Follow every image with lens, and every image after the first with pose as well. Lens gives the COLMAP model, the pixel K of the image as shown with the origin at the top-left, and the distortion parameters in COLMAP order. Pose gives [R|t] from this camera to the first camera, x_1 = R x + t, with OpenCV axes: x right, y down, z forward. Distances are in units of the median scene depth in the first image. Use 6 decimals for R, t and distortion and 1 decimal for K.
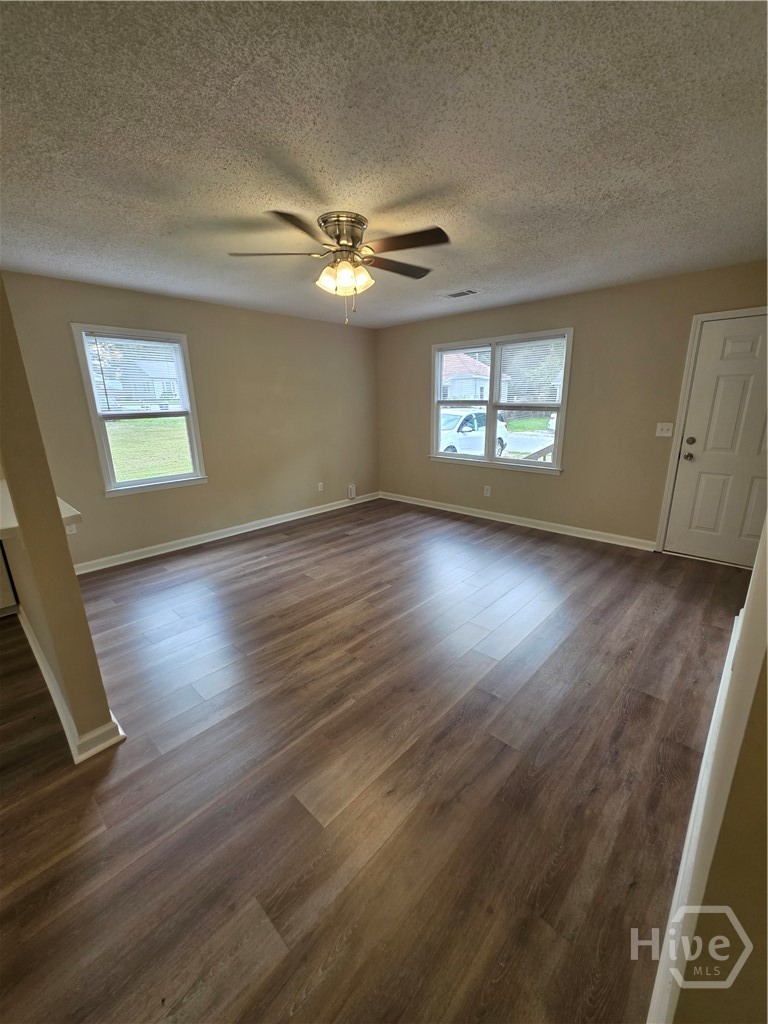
lens RADIAL K [[409.3, 0, 388.3], [0, 409.3, 513.7], [0, 0, 1]] dist [0.012543, 0.000069]
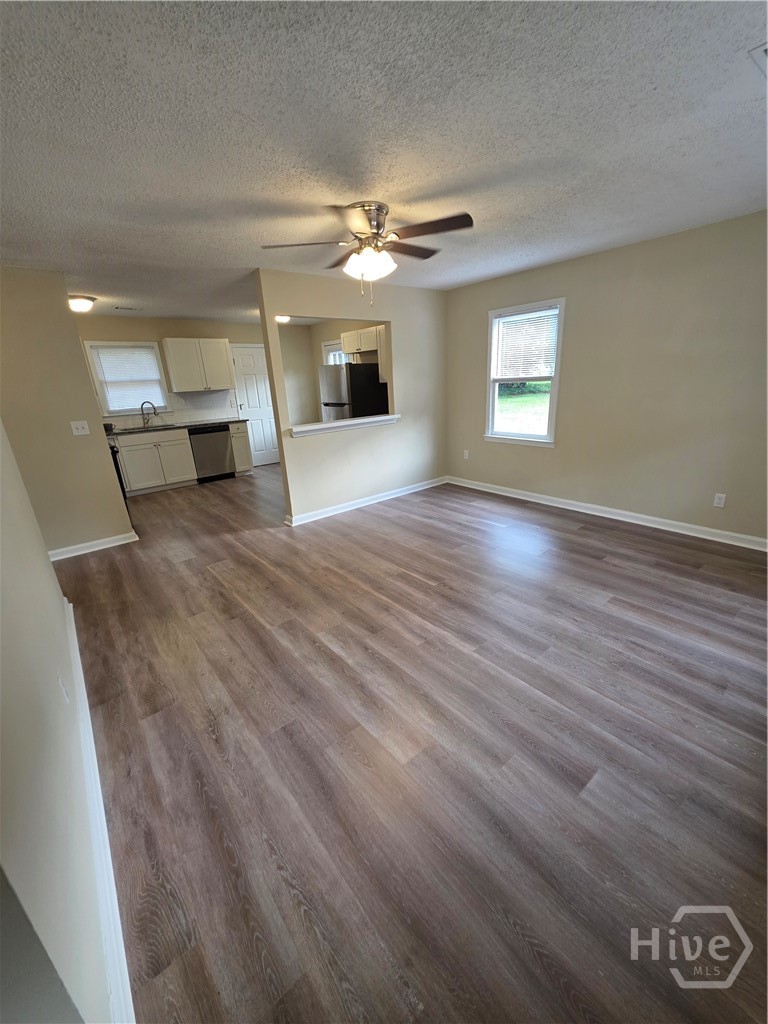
lens RADIAL K [[409.3, 0, 392.9], [0, 409.3, 517.5], [0, 0, 1]] dist [0.012543, 0.000069]
pose [[-0.129886, 0.346221, -0.929118, 0.972170], [-0.213002, 0.905436, 0.367173, -0.328810], [0.968380, 0.245594, -0.043858, 1.098533]]
